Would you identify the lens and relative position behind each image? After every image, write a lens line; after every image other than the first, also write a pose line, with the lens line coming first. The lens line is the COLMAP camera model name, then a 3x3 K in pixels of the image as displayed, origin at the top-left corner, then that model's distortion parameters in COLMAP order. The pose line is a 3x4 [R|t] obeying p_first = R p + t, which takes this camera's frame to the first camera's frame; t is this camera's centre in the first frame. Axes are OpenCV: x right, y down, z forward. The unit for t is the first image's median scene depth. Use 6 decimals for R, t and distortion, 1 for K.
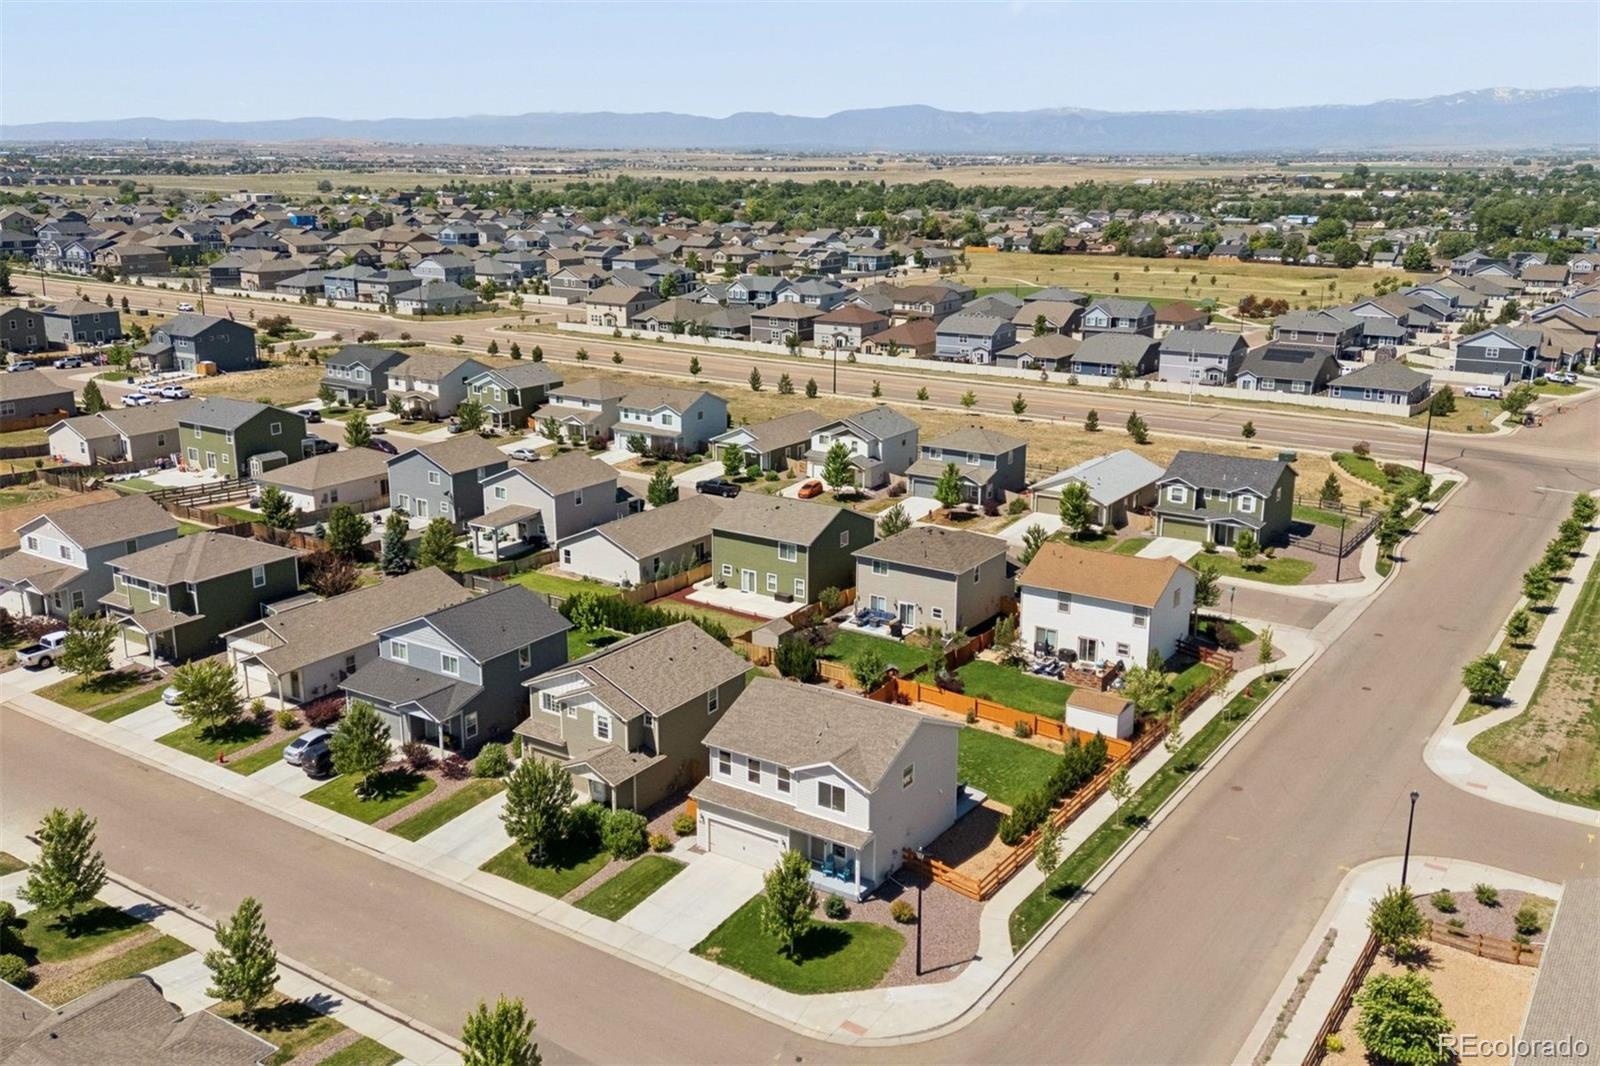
lens RADIAL K [[1499.6, 0, 770.2], [0, 1499.6, 541.4], [0, 0, 1]] dist [0.180793, -0.370062]
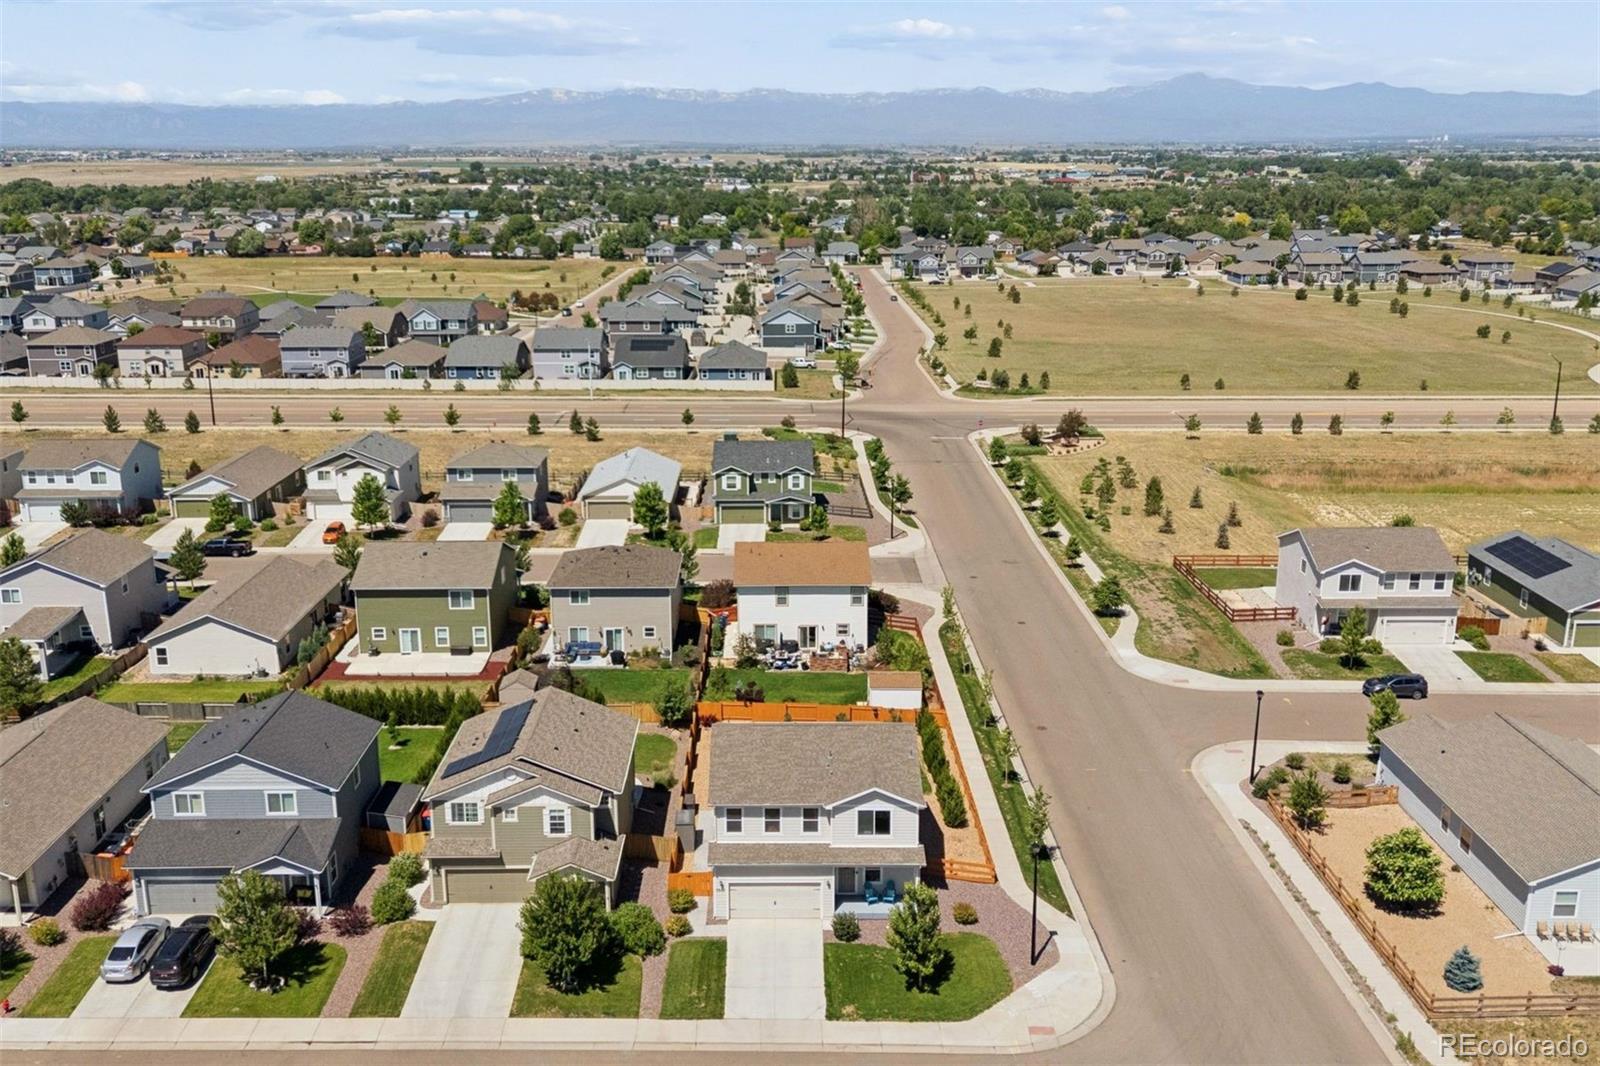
lens RADIAL K [[1499.6, 0, 770.2], [0, 1499.6, 541.4], [0, 0, 1]] dist [0.180793, -0.370062]
pose [[0.817829, -0.158144, 0.553305, -0.296906], [0.155855, 0.986433, 0.051572, -0.040420], [-0.553954, 0.044058, 0.831380, 0.119503]]
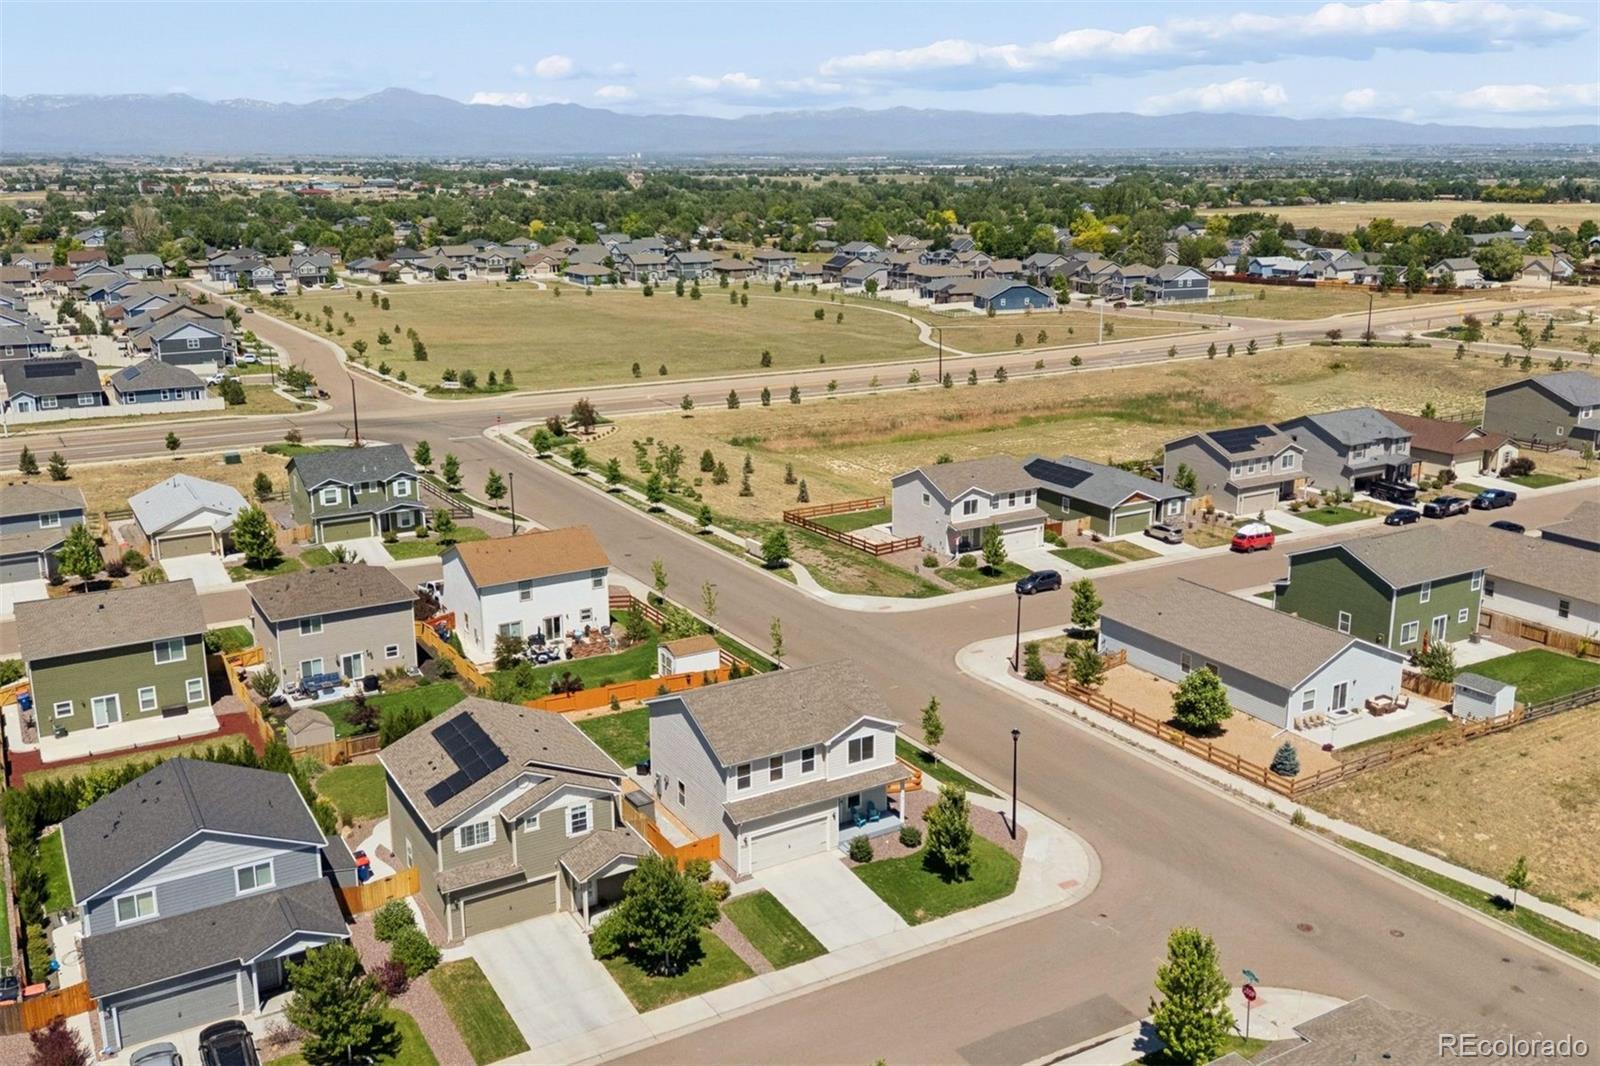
lens RADIAL K [[1489.4, 0, 840.1], [0, 1489.4, 525.3], [0, 0, 1]] dist [0.145896, -0.224447]
pose [[0.377699, -0.231452, 0.896534, -0.483996], [0.241684, 0.959332, 0.145846, -0.076173], [-0.893830, 0.161592, 0.418277, 0.310070]]
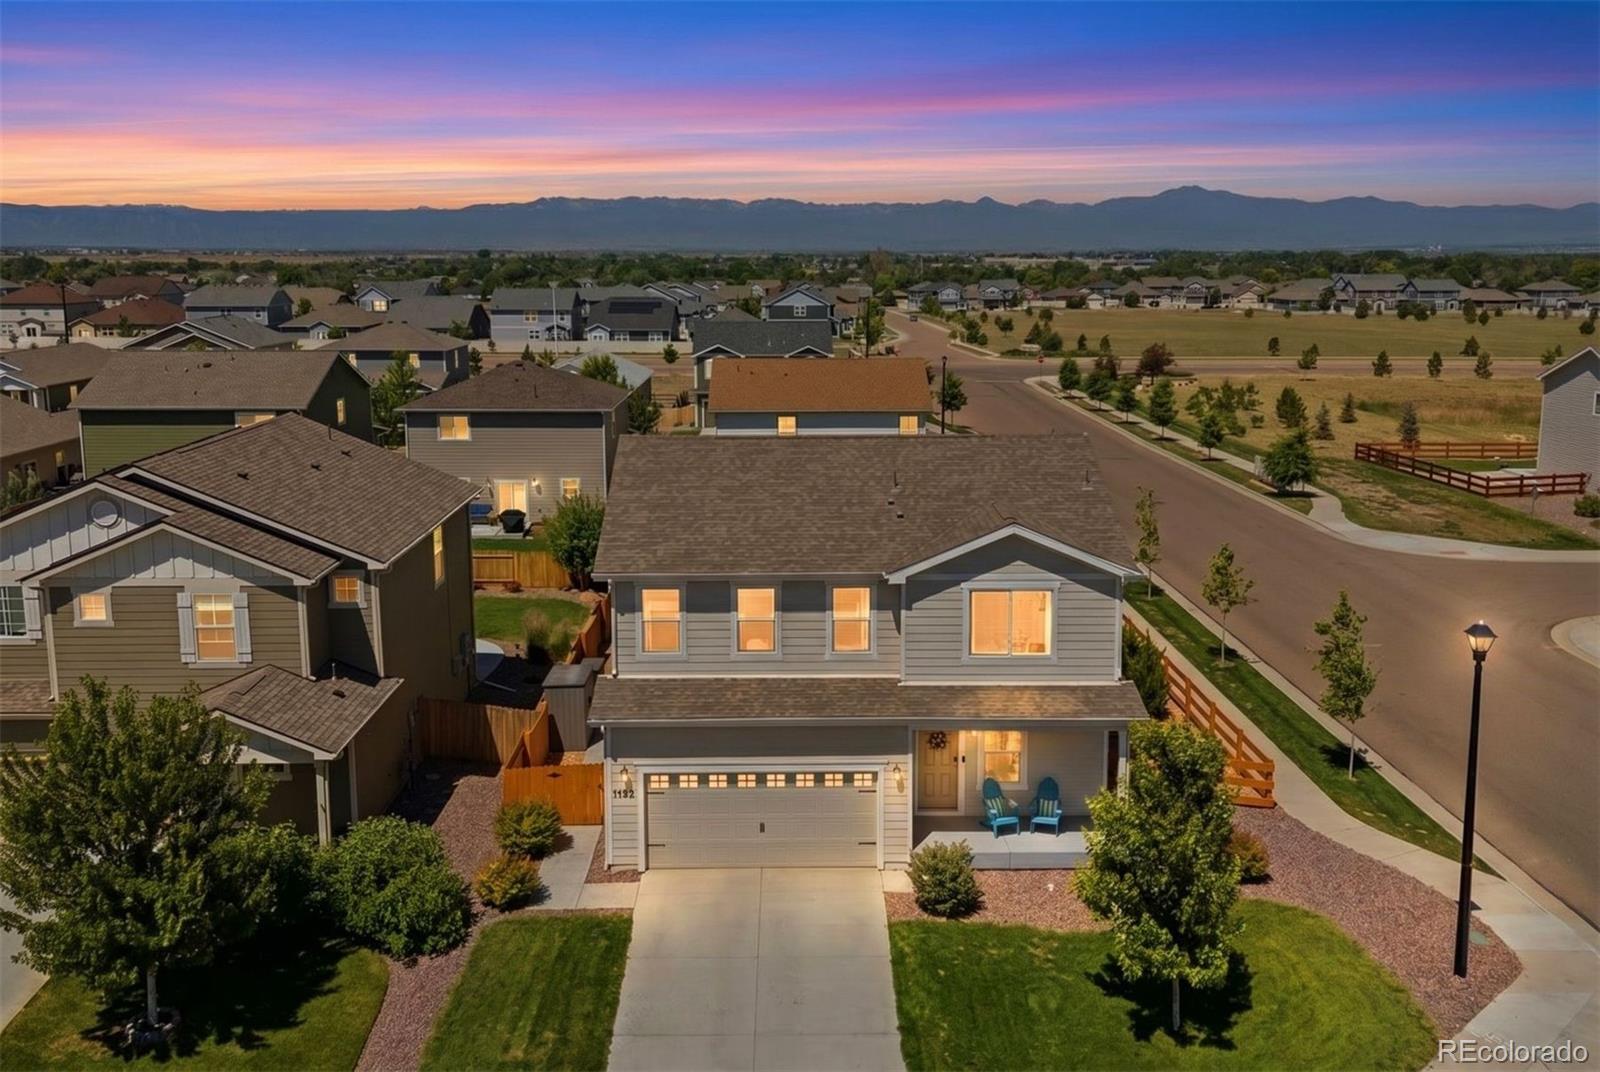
lens RADIAL K [[1432.9, 0, 800.0], [0, 1432.9, 536.0], [0, 0, 1]] dist [0.085212, -0.079814]
pose [[0.810360, -0.107070, 0.576067, -0.121057], [0.157383, 0.986807, -0.037981, 0.085918], [-0.564400, 0.121442, 0.816520, 0.406444]]
